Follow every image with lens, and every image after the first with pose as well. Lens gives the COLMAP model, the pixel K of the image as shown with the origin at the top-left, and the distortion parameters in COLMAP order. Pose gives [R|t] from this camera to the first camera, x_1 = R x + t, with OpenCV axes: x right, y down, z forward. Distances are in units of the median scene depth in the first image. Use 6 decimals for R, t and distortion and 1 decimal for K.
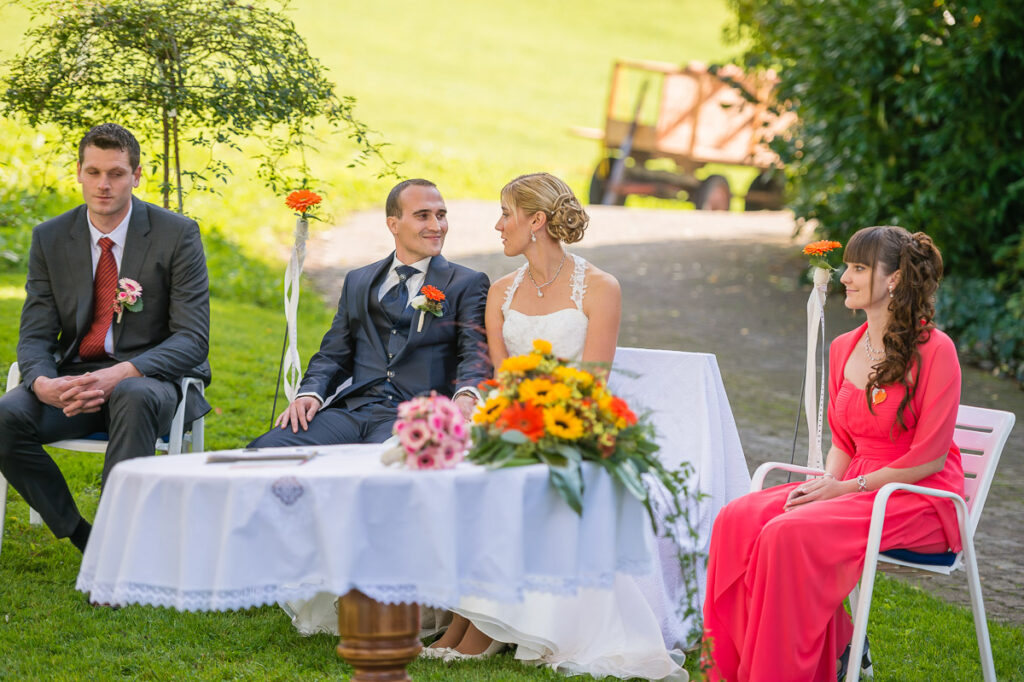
lens RADIAL K [[3834.2, 0, 519.1], [0, 3834.2, 346.7], [0, 0, 1]] dist [0.707009, 0.000000]
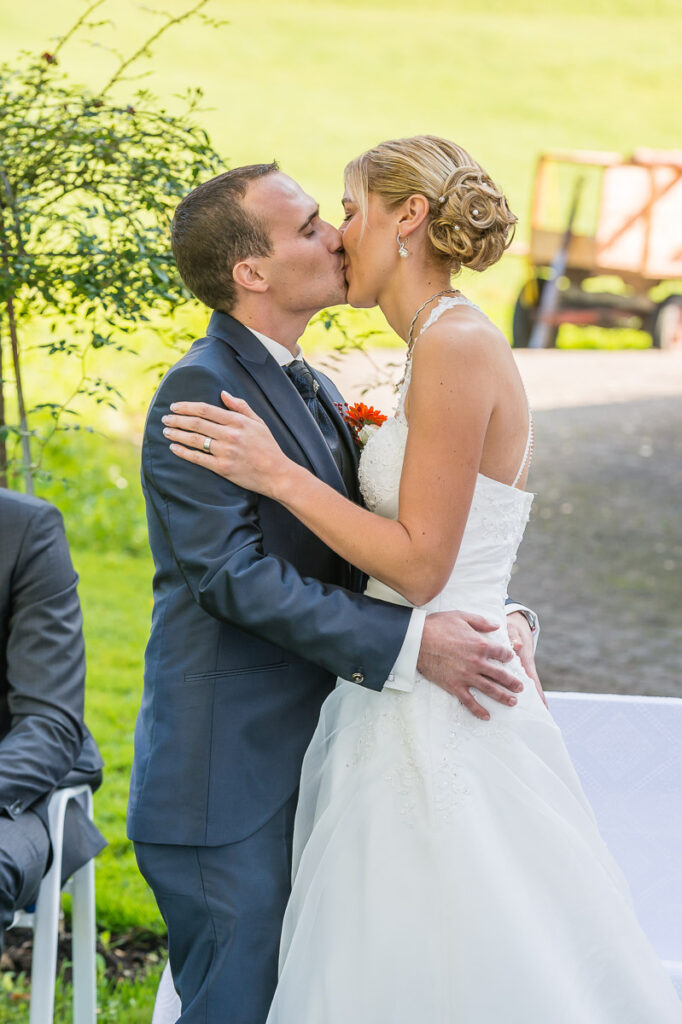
lens RADIAL K [[4178.1, 0, 344.4], [0, 4178.1, 513.4], [0, 0, 1]] dist [0.524817, 0.000000]
pose [[0.998898, -0.046926, -0.000665, -0.040217], [0.046931, 0.998825, 0.012122, -0.033596], [0.000095, -0.012139, 0.999926, 0.370629]]
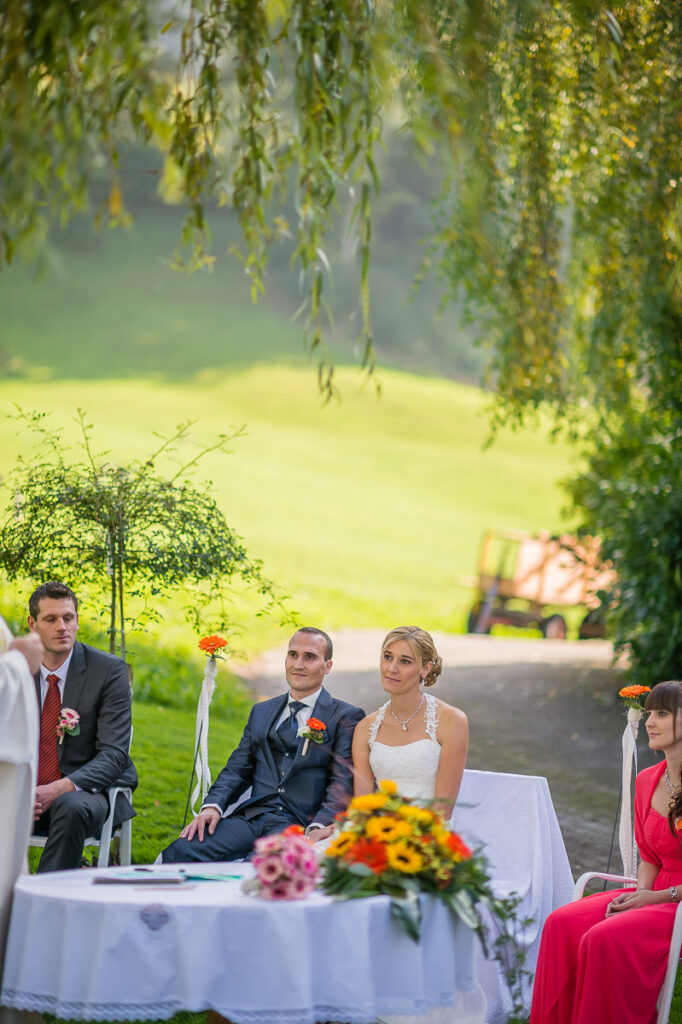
lens RADIAL K [[2588.5, 0, 331.4], [0, 2588.5, 507.8], [0, 0, 1]] dist [-0.091065, 0.000000]
pose [[0.999181, 0.013562, -0.038115, 0.011732], [-0.016612, 0.996585, -0.080885, -0.013867], [0.036888, 0.081452, 0.995994, 0.158704]]
